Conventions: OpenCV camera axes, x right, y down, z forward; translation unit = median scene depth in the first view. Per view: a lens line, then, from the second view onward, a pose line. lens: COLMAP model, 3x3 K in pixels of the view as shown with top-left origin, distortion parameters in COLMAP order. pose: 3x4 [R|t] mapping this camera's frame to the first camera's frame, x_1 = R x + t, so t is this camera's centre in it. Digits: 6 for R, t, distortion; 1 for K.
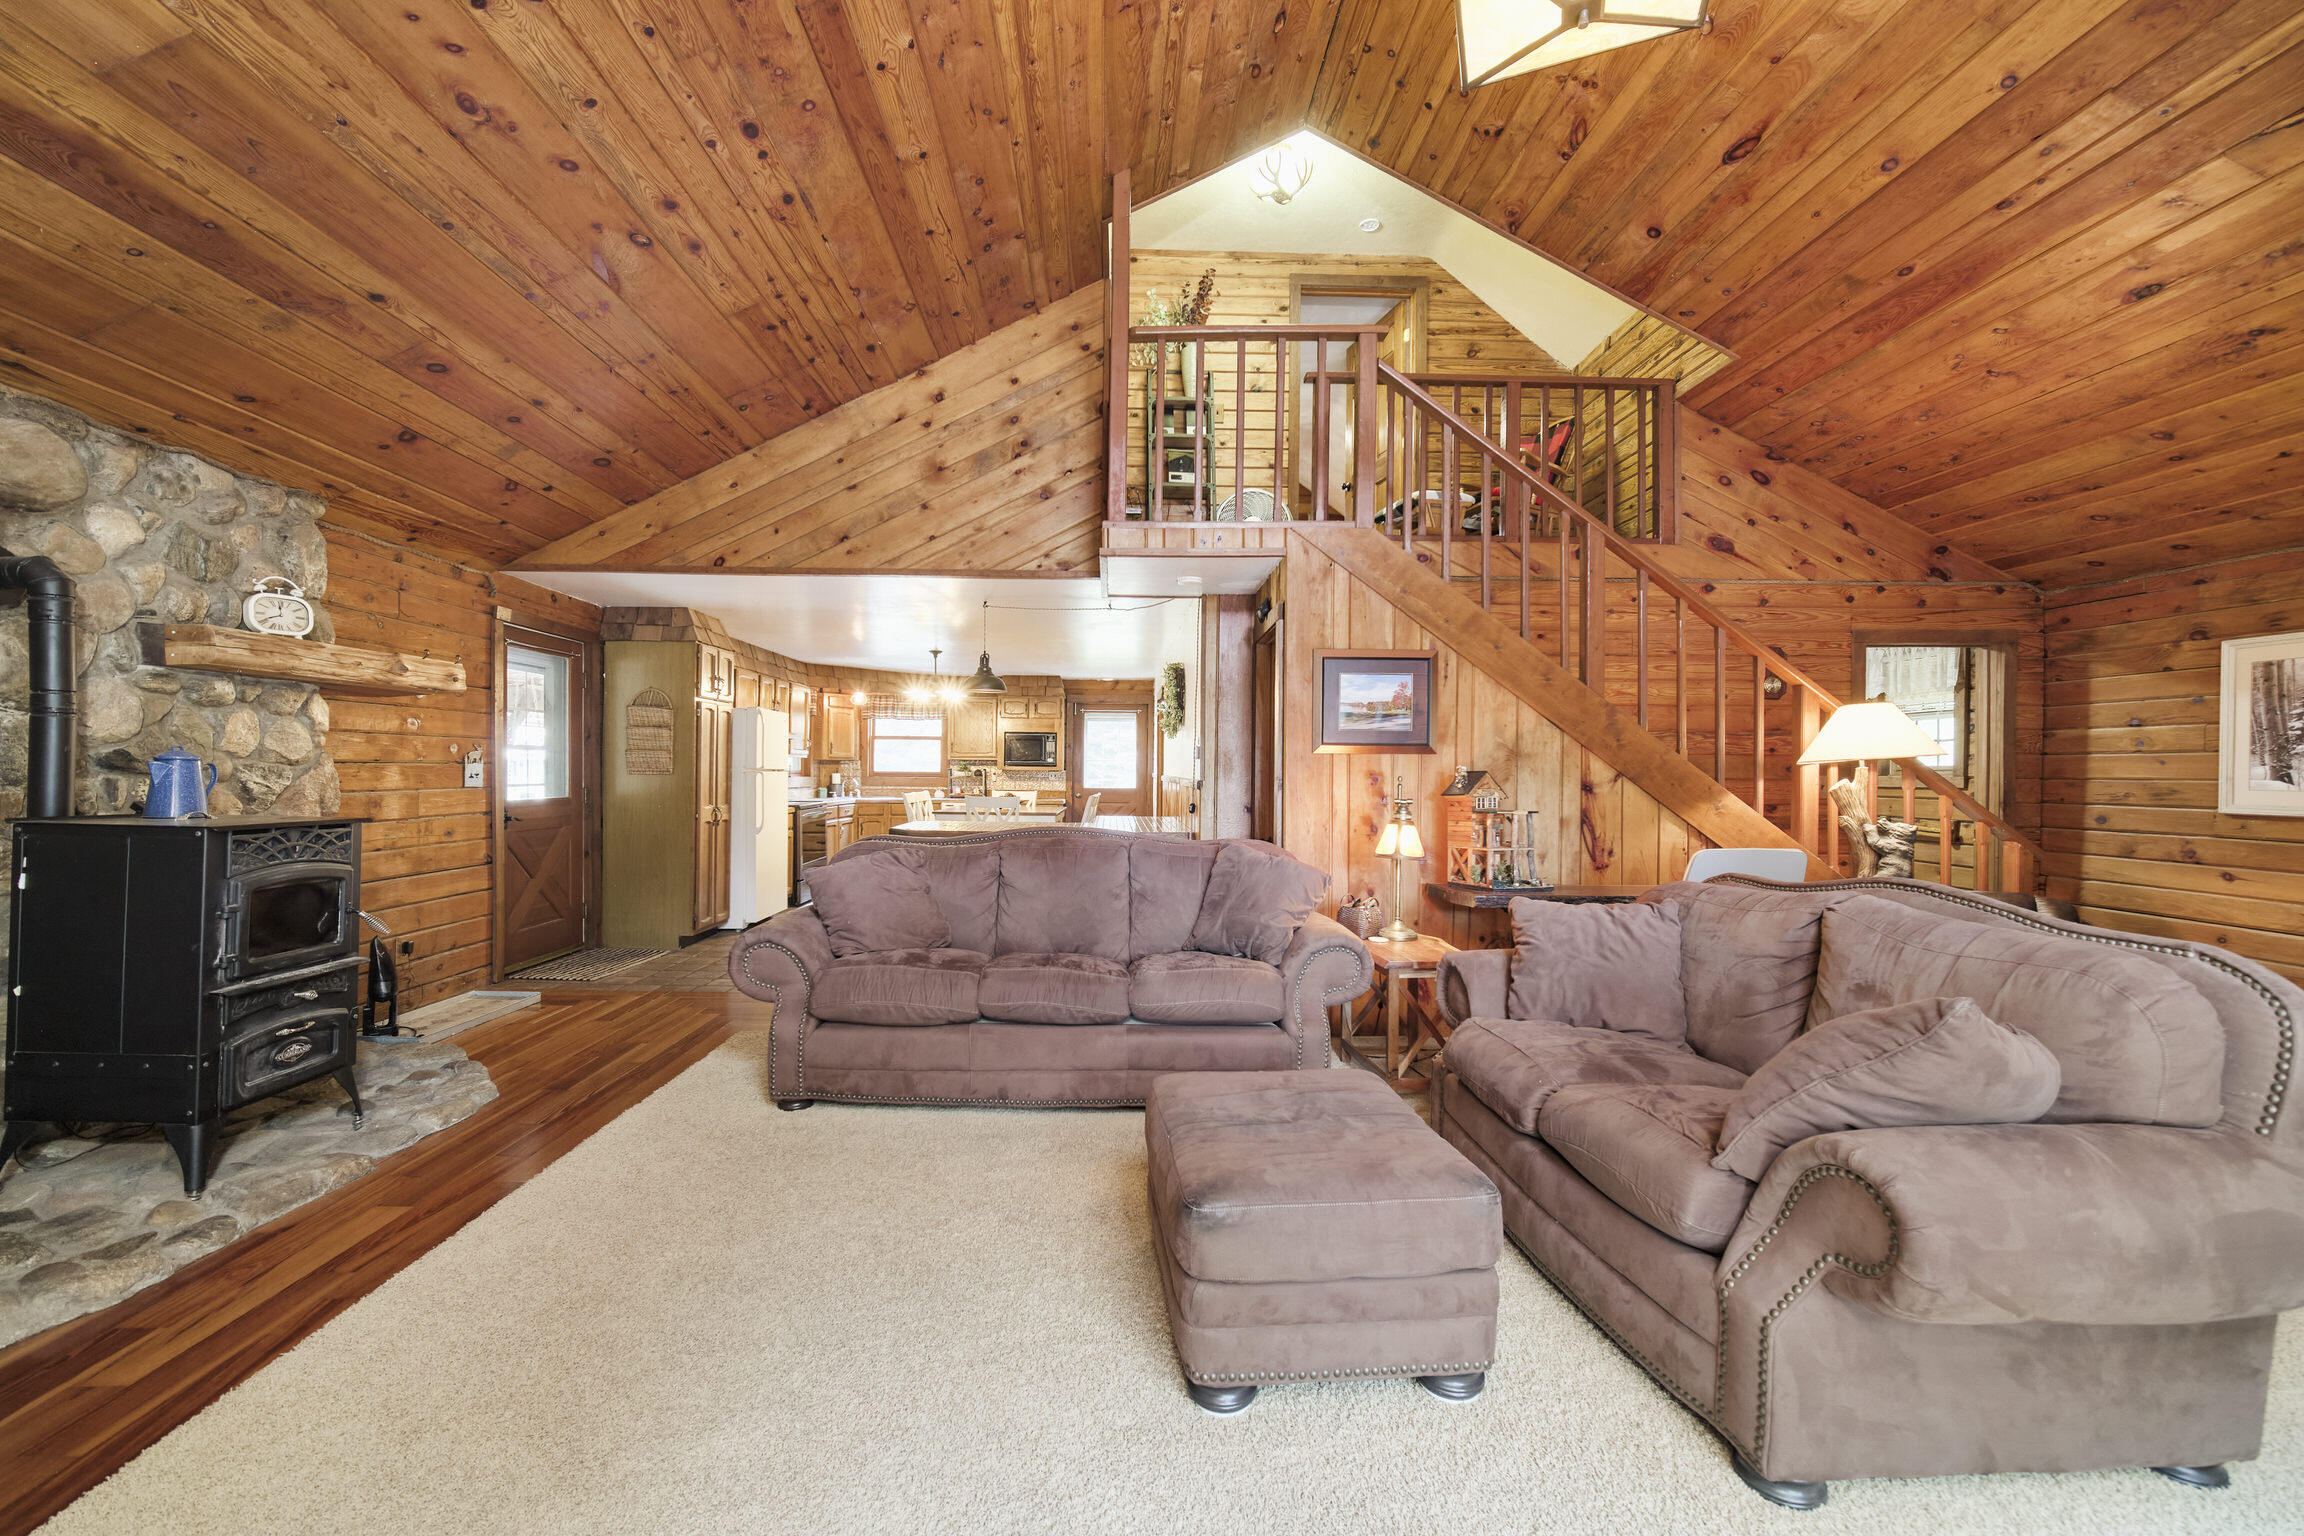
lens RADIAL K [[917.8, 0, 1132.2], [0, 917.8, 772.8], [0, 0, 1]] dist [0.000059, -0.000009]
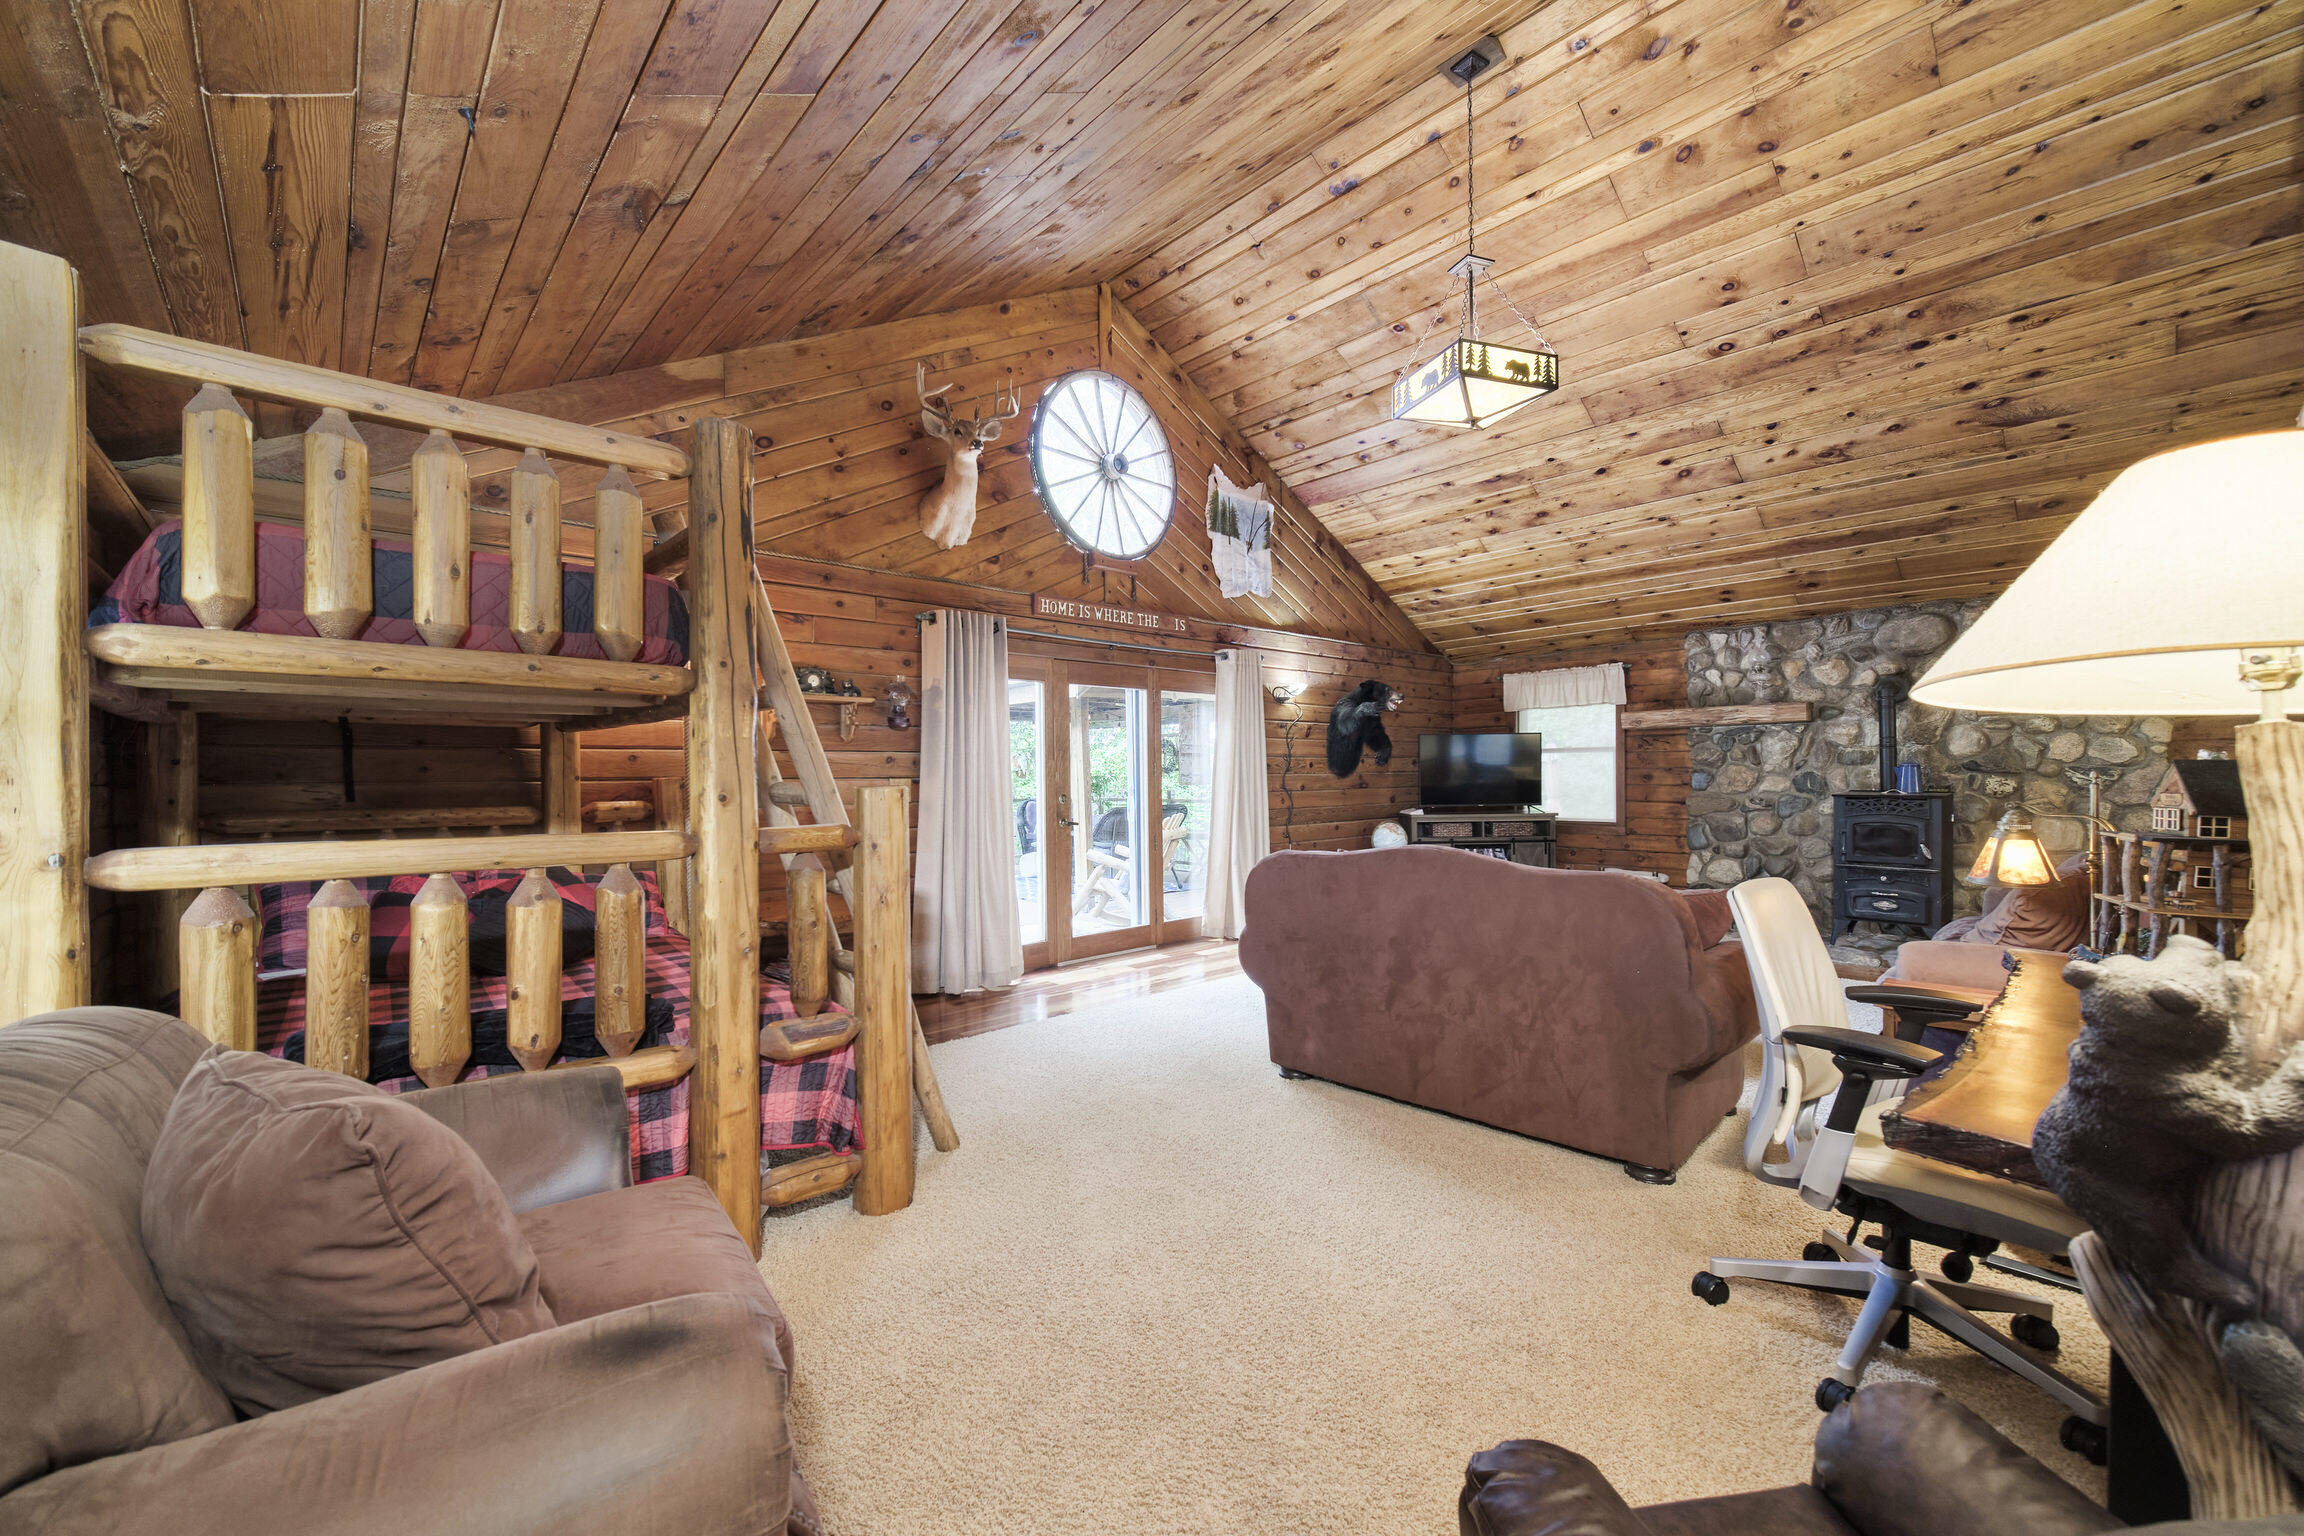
lens RADIAL K [[951.1, 0, 1140.9], [0, 951.1, 769.7], [0, 0, 1]] dist [-0.000955, -0.000532]
pose [[-0.751648, -0.005485, -0.659541, 0.986423], [-0.001338, 0.999976, -0.006791, 0.006485], [0.659563, -0.004222, -0.751638, 0.832630]]
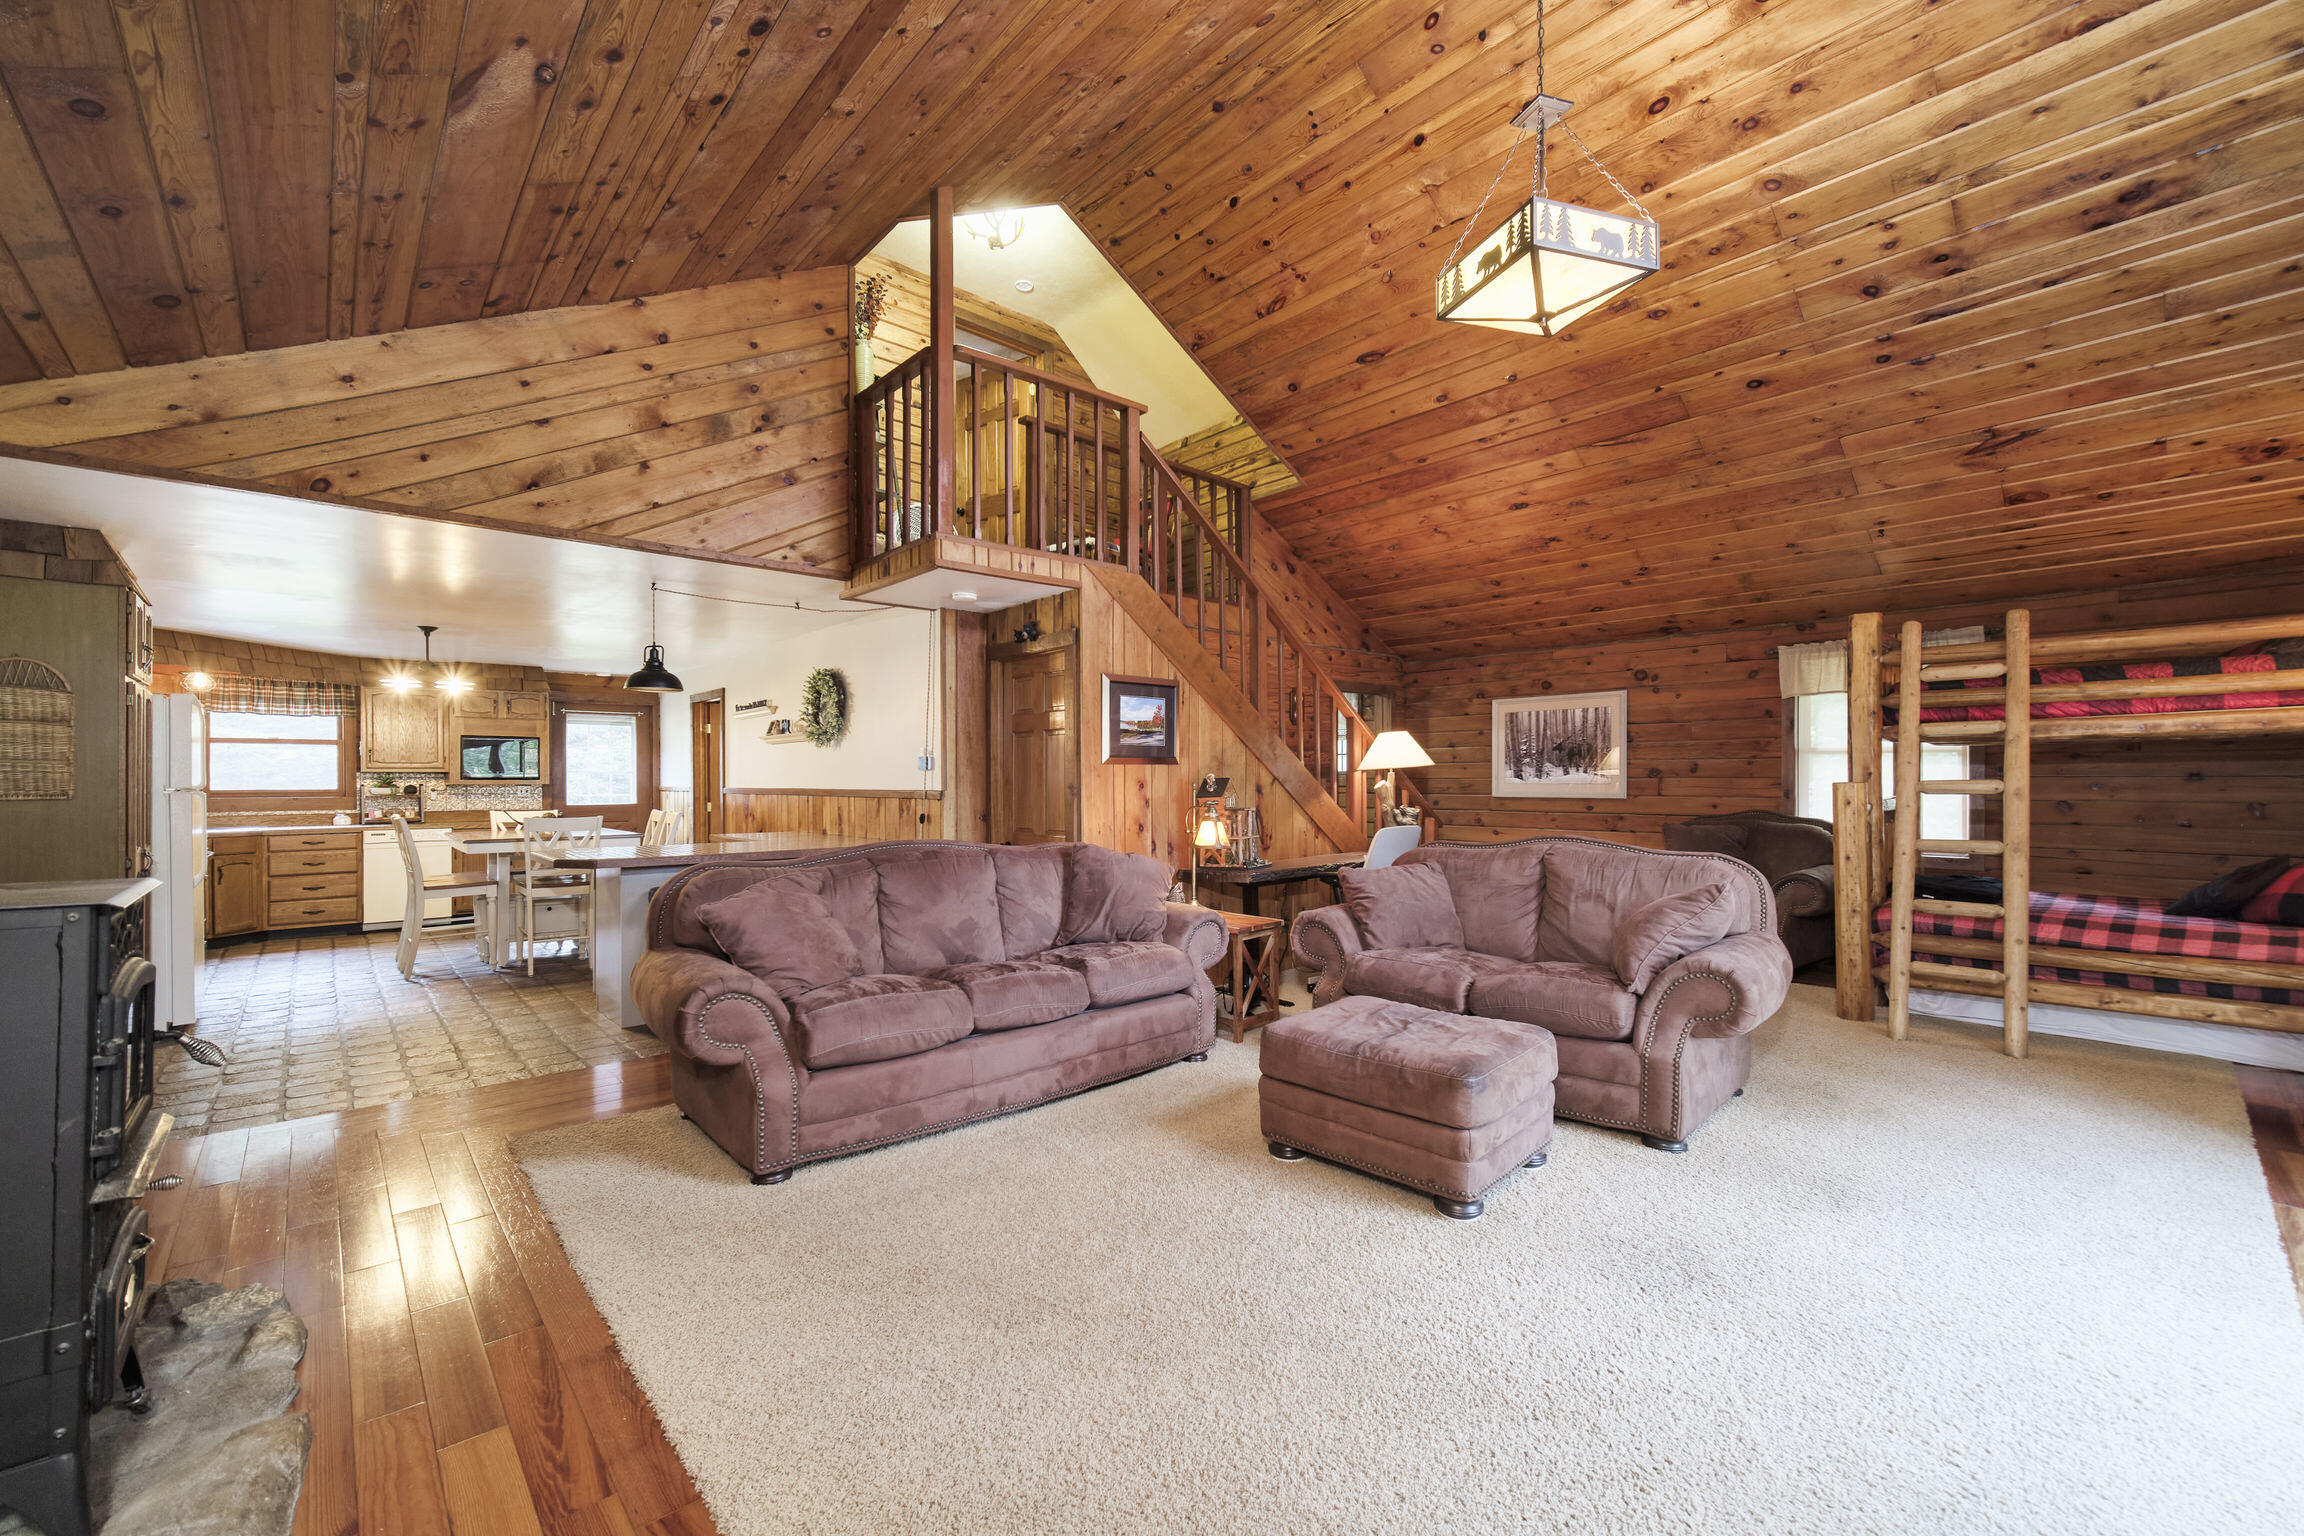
lens RADIAL K [[924.5, 0, 1140.9], [0, 924.5, 782.8], [0, 0, 1]] dist [-0.000476, -0.000142]
pose [[0.757534, -0.014929, 0.652624, -0.440573], [0.013867, 0.999881, 0.006775, -0.004229], [-0.652648, 0.003918, 0.757651, 0.080624]]
